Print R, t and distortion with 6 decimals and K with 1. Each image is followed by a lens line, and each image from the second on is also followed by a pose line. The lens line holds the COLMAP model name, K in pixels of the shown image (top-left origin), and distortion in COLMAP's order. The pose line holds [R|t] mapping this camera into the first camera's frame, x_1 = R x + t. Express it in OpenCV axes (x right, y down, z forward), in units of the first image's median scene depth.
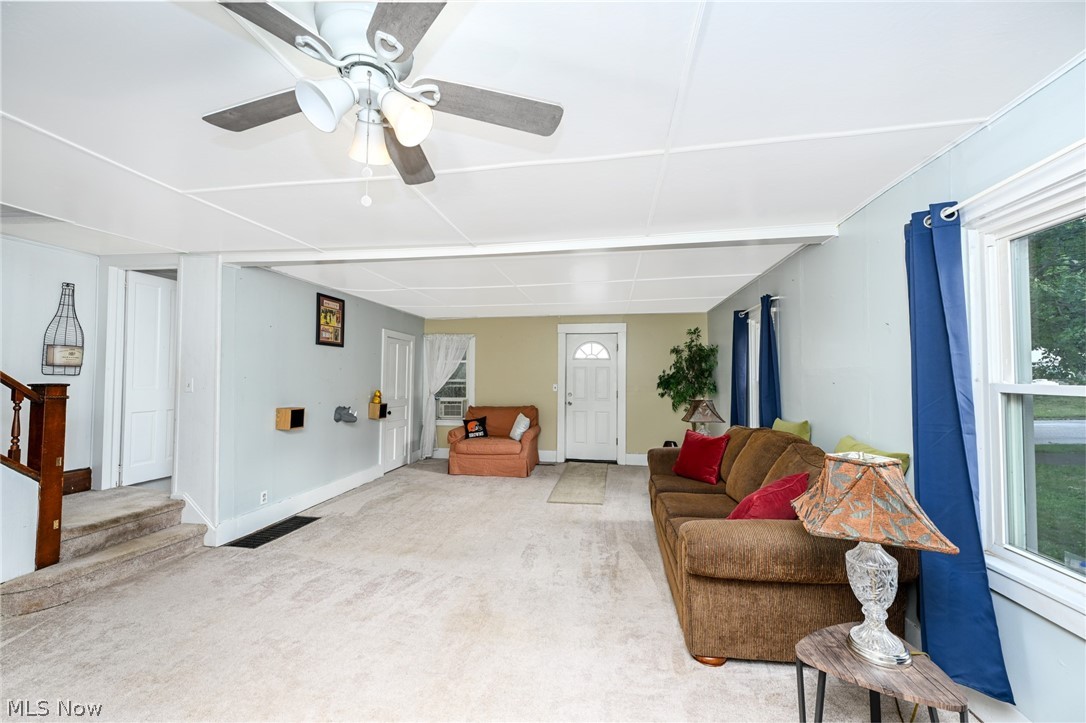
lens RADIAL K [[435.3, 0, 543.3], [0, 435.3, 365.9], [0, 0, 1]] dist [-0.000754, -0.000102]
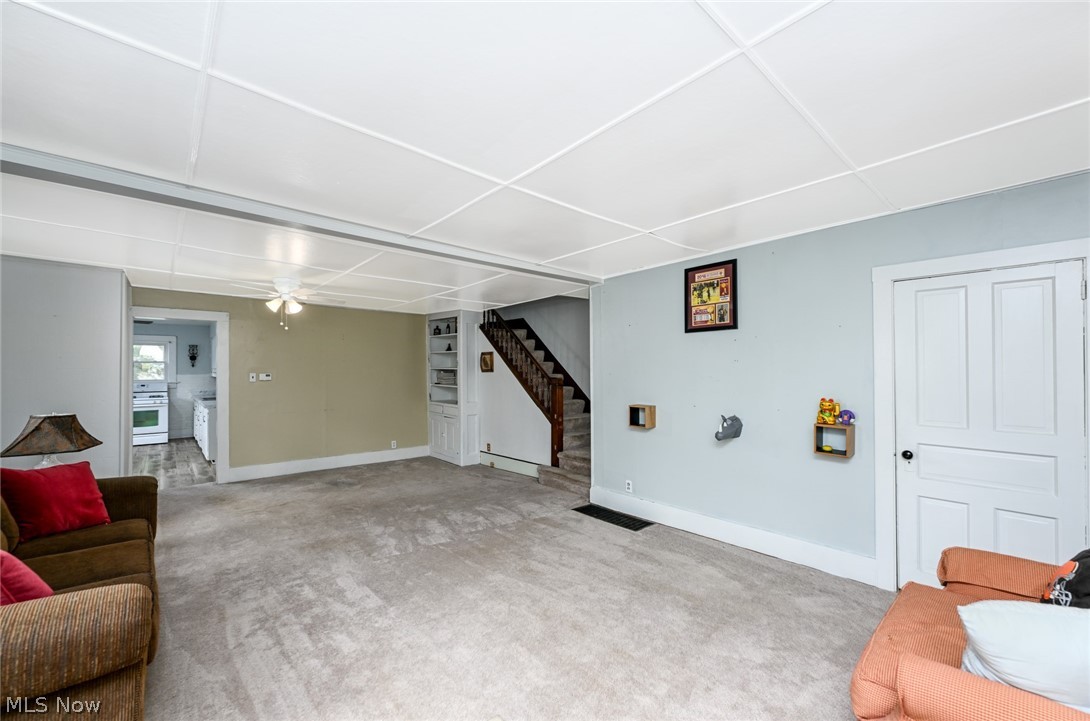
lens RADIAL K [[436.9, 0, 545.3], [0, 436.9, 364.9], [0, 0, 1]] dist [-0.000754, -0.000102]
pose [[-0.627468, -0.019566, -0.778396, 0.270345], [0.020306, 0.998933, -0.041478, 0.037817], [0.778377, -0.041832, -0.626402, 1.264890]]
